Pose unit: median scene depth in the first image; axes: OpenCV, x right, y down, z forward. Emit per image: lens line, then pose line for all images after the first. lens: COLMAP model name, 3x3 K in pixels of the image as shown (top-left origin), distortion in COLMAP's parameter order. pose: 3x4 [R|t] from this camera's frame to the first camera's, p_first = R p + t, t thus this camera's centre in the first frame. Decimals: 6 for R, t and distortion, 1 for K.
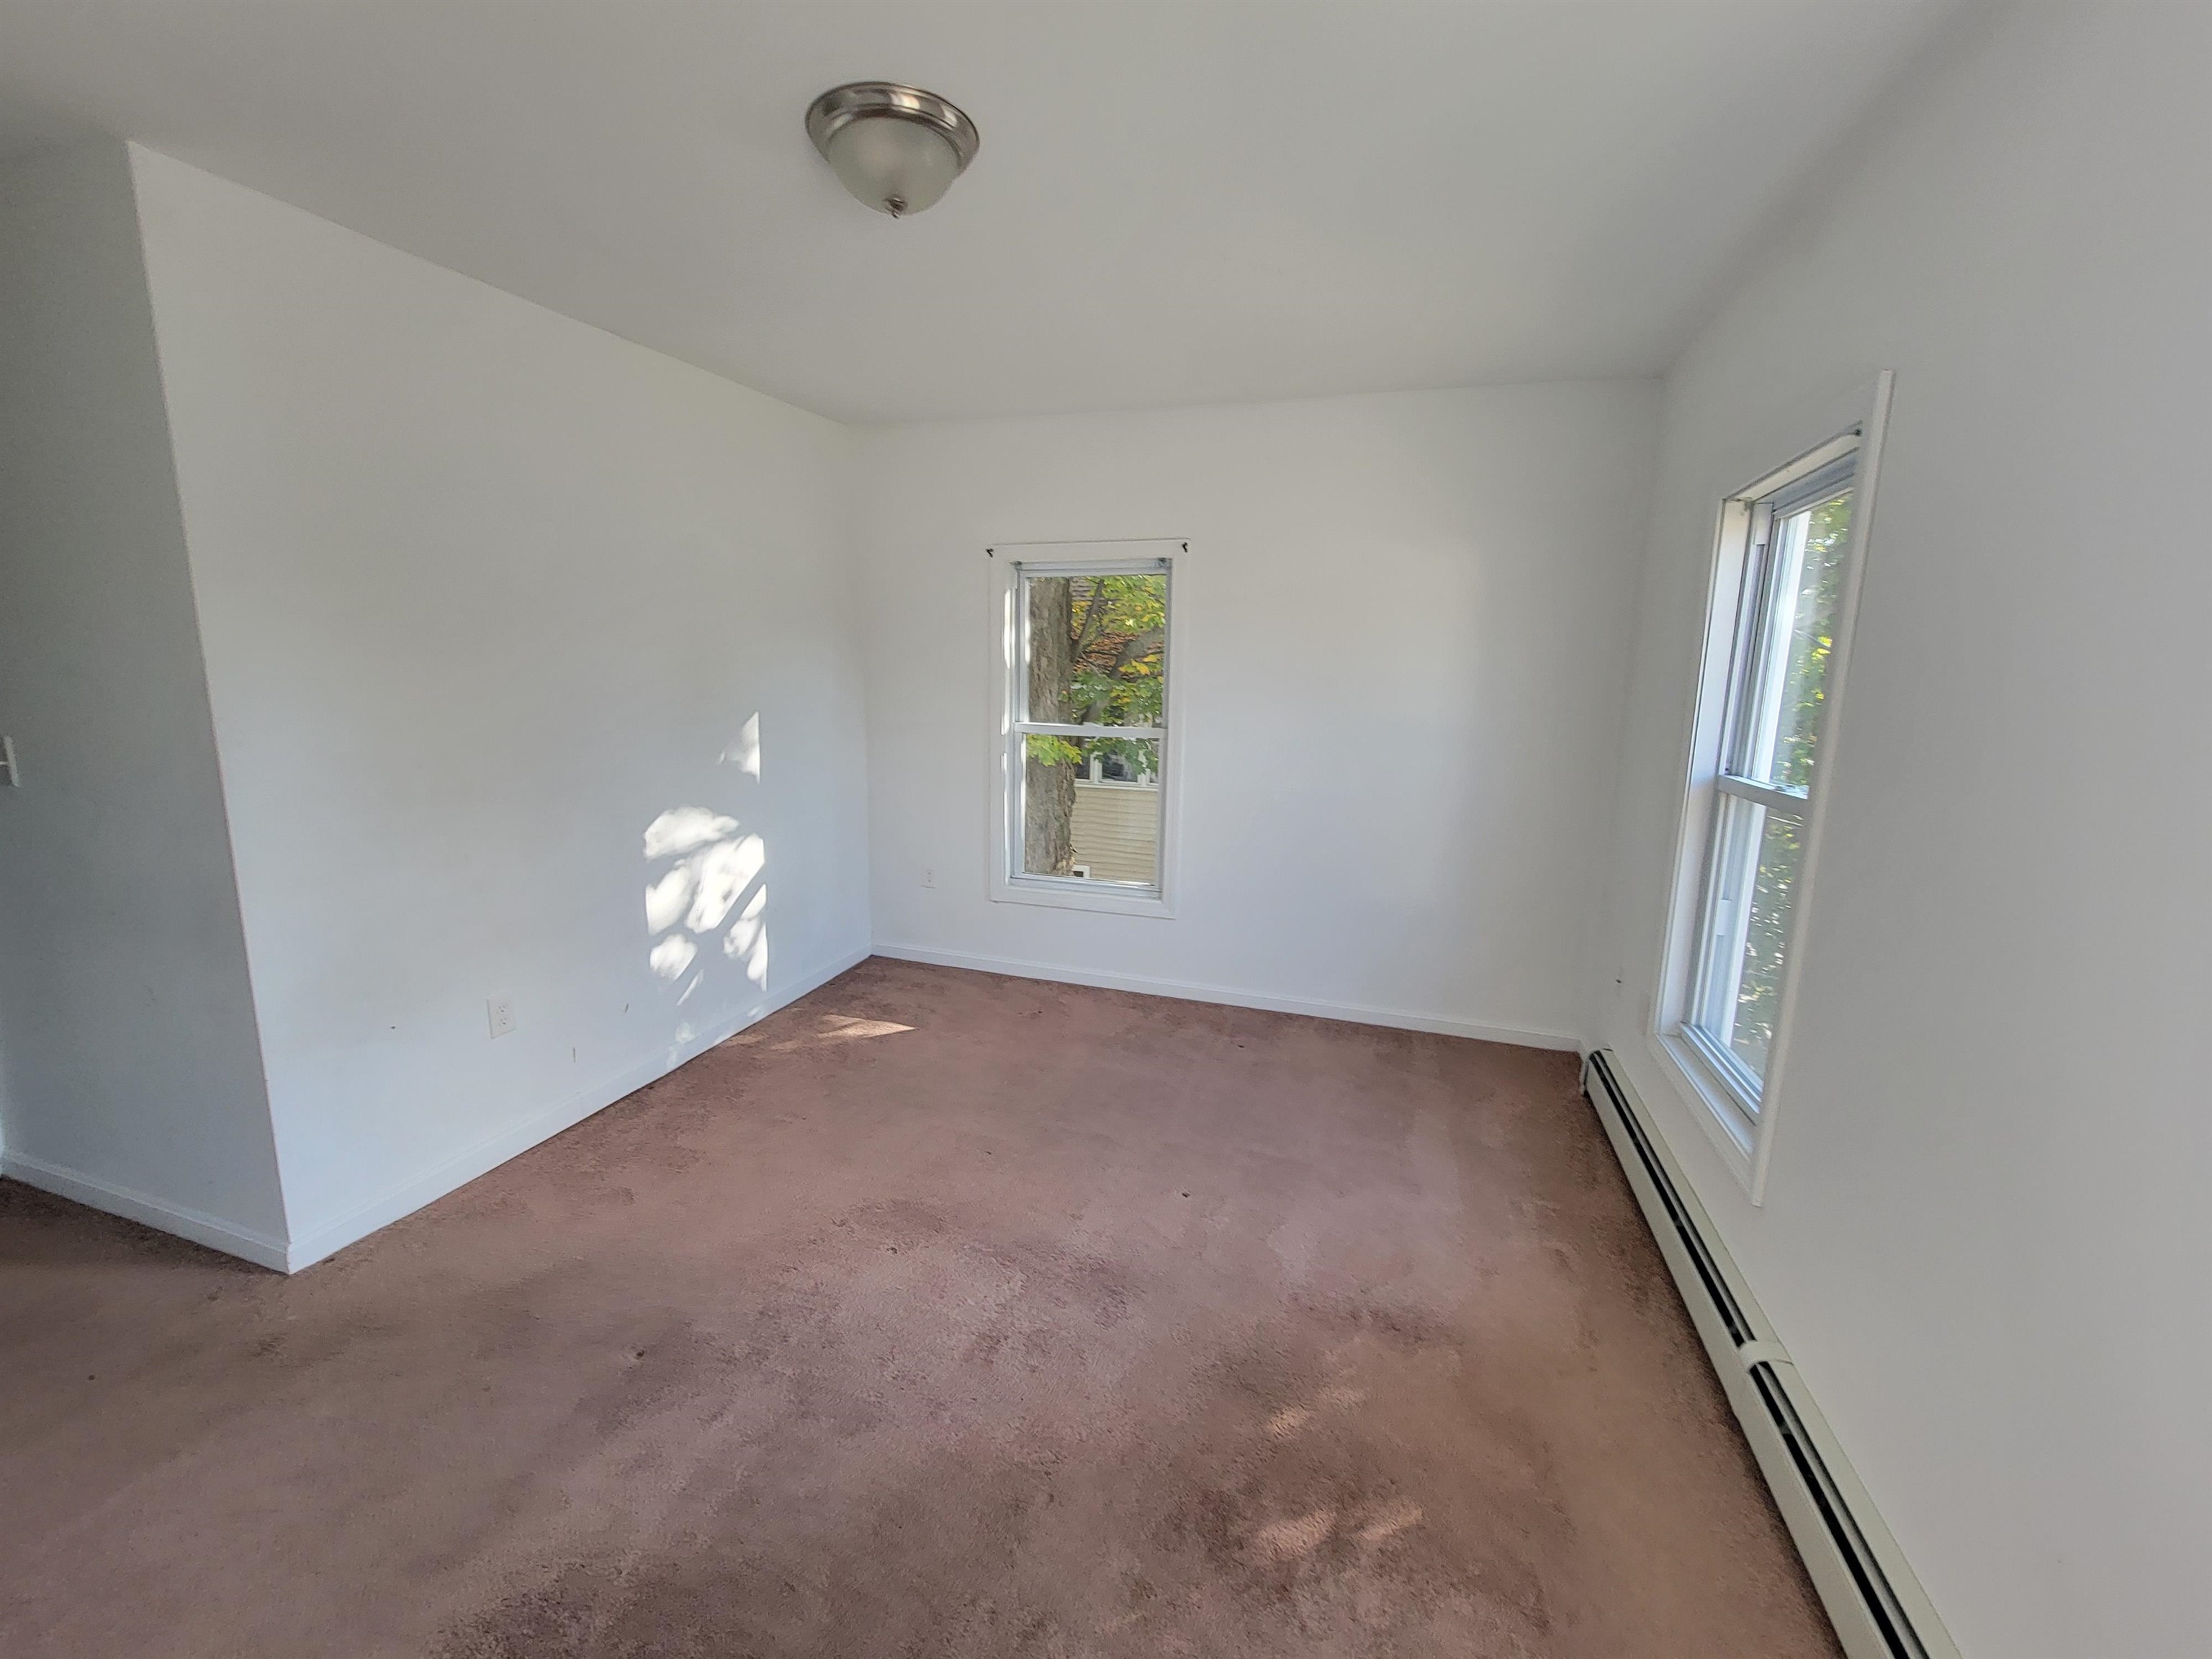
lens RADIAL K [[907.8, 0, 1090.1], [0, 907.8, 830.8], [0, 0, 1]] dist [-0.000798, -0.000352]
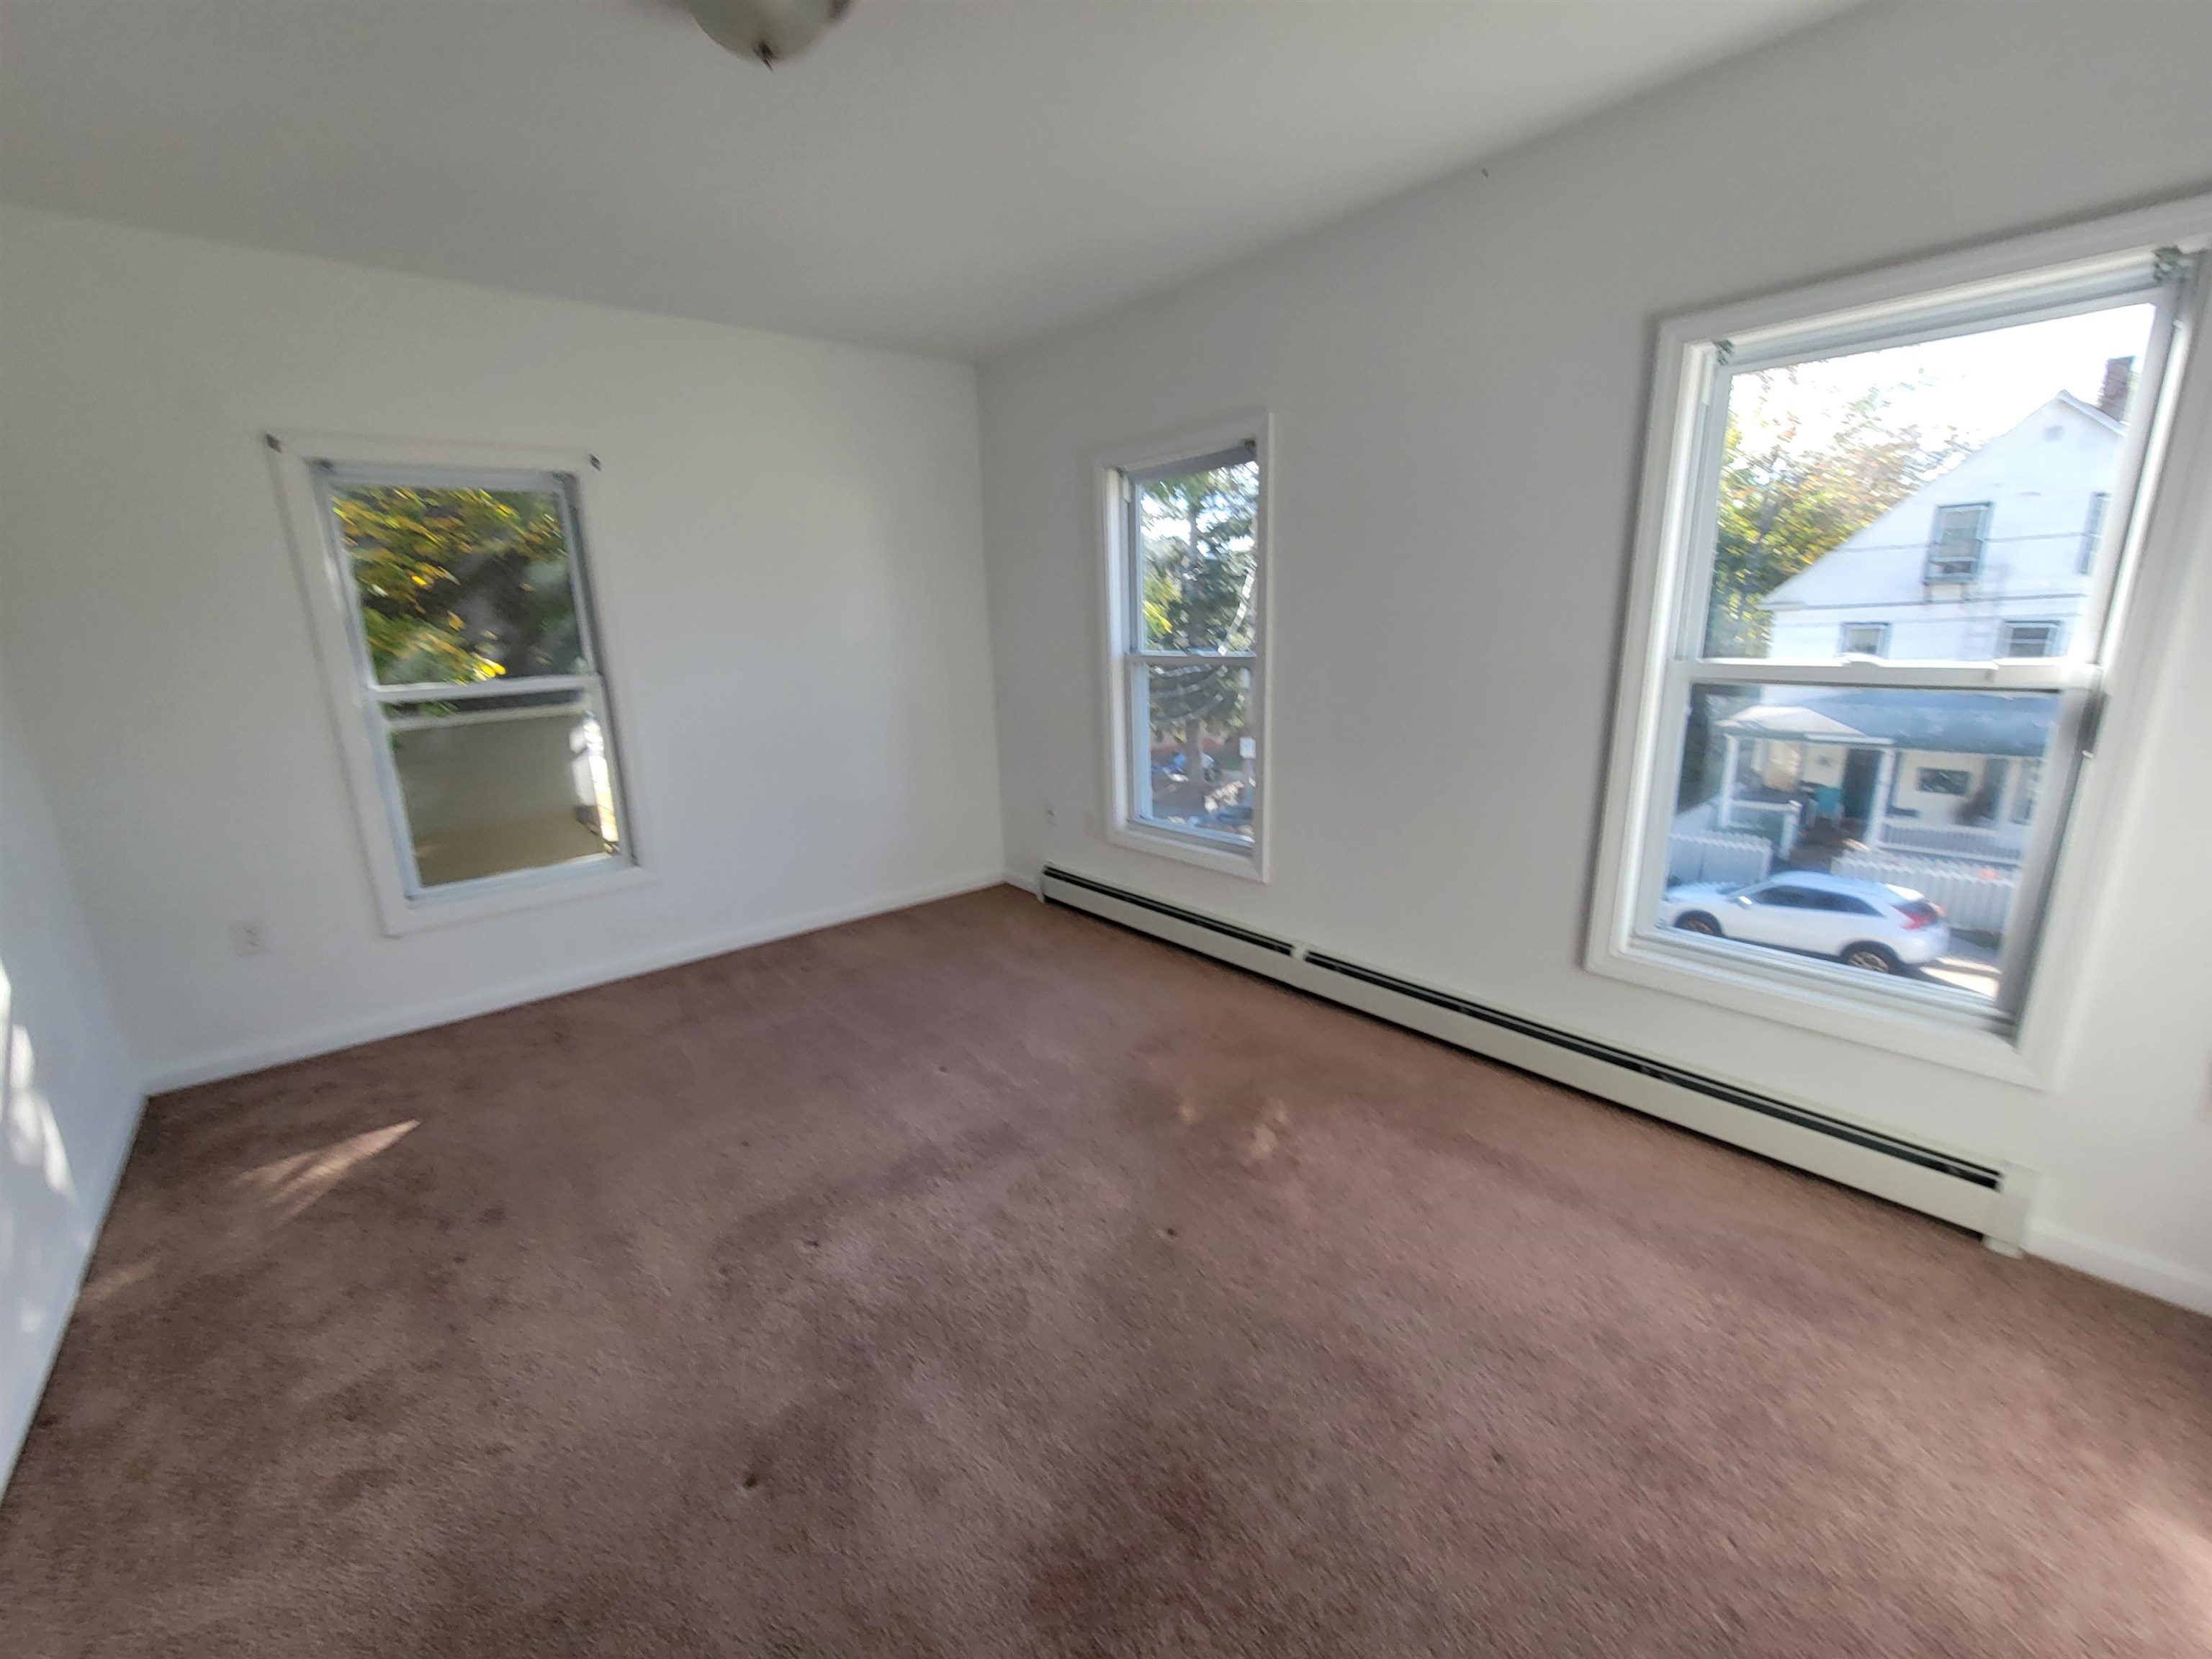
lens RADIAL K [[907.8, 0, 1090.1], [0, 907.8, 830.8], [0, 0, 1]] dist [-0.000798, -0.000352]
pose [[0.525315, -0.240675, 0.816161, -0.442653], [0.187917, 0.968297, 0.164587, -0.024076], [-0.829898, 0.066911, 0.553888, 0.143210]]
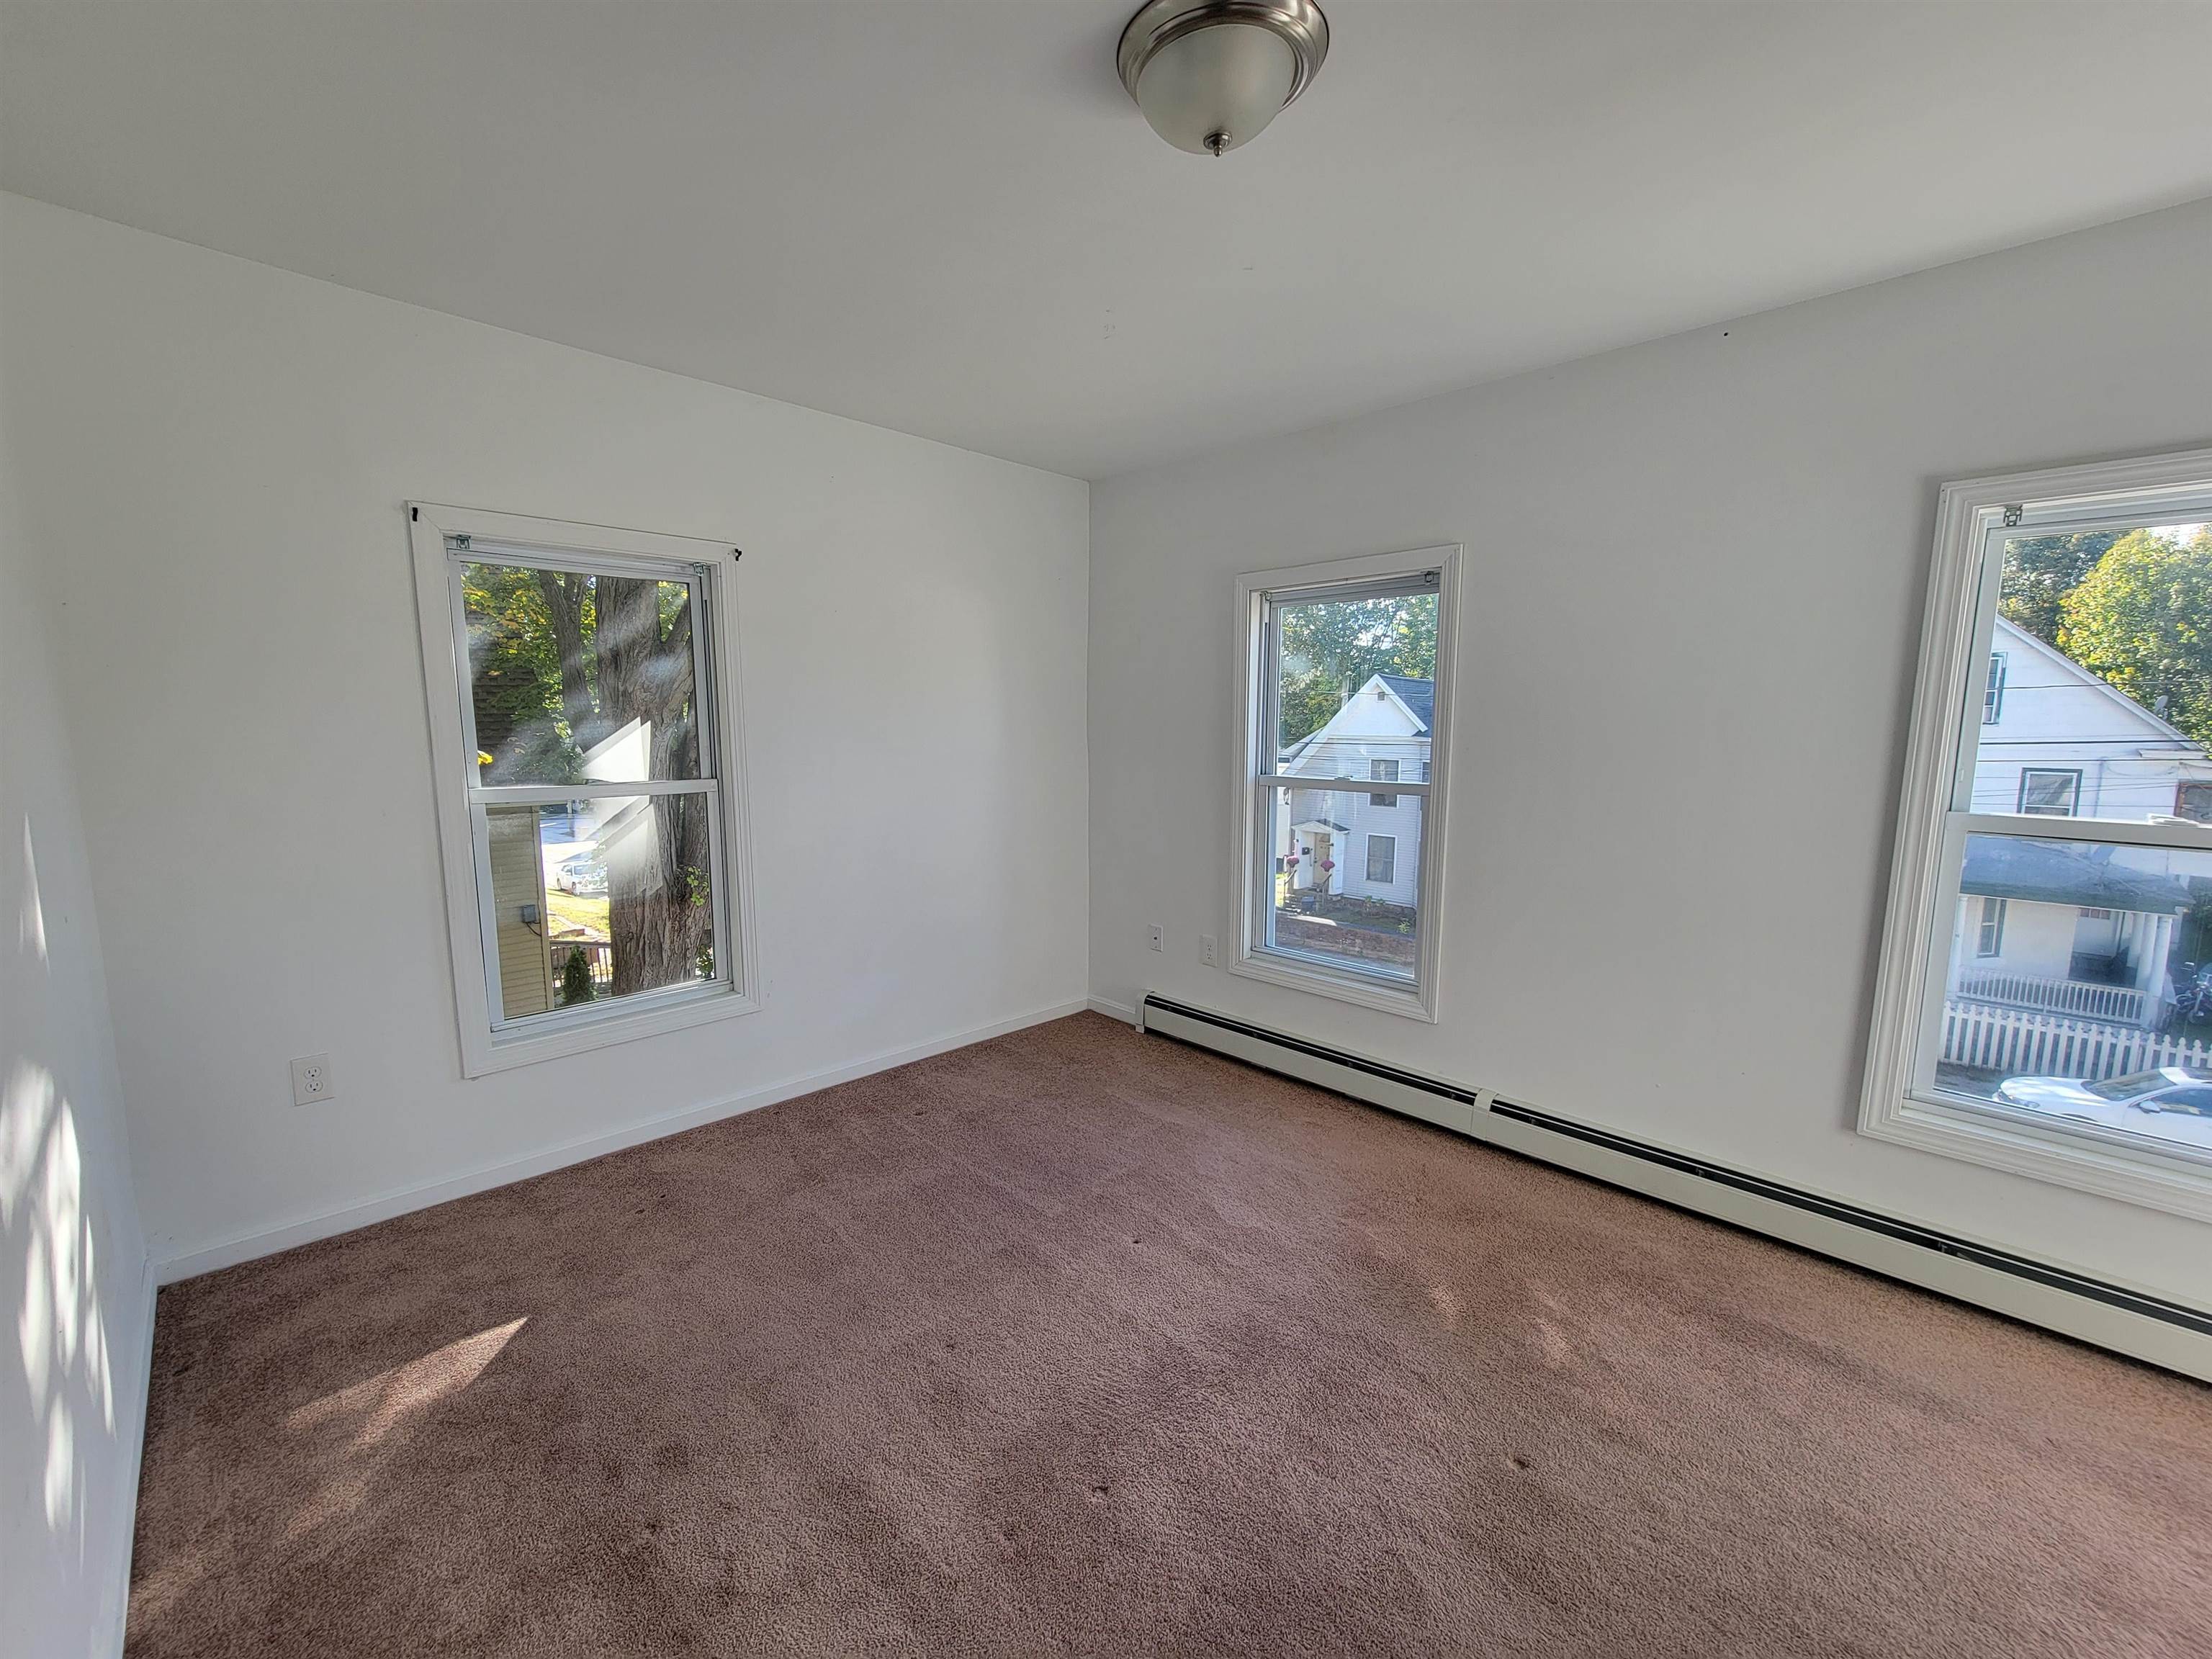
lens RADIAL K [[901.4, 0, 1080.8], [0, 901.4, 837.0], [0, 0, 1]] dist [-0.002379, 0.000144]
pose [[0.455568, -0.134552, 0.879974, -0.496566], [0.151216, 0.985842, 0.072454, -0.076230], [-0.877264, 0.100059, 0.469464, 0.378957]]
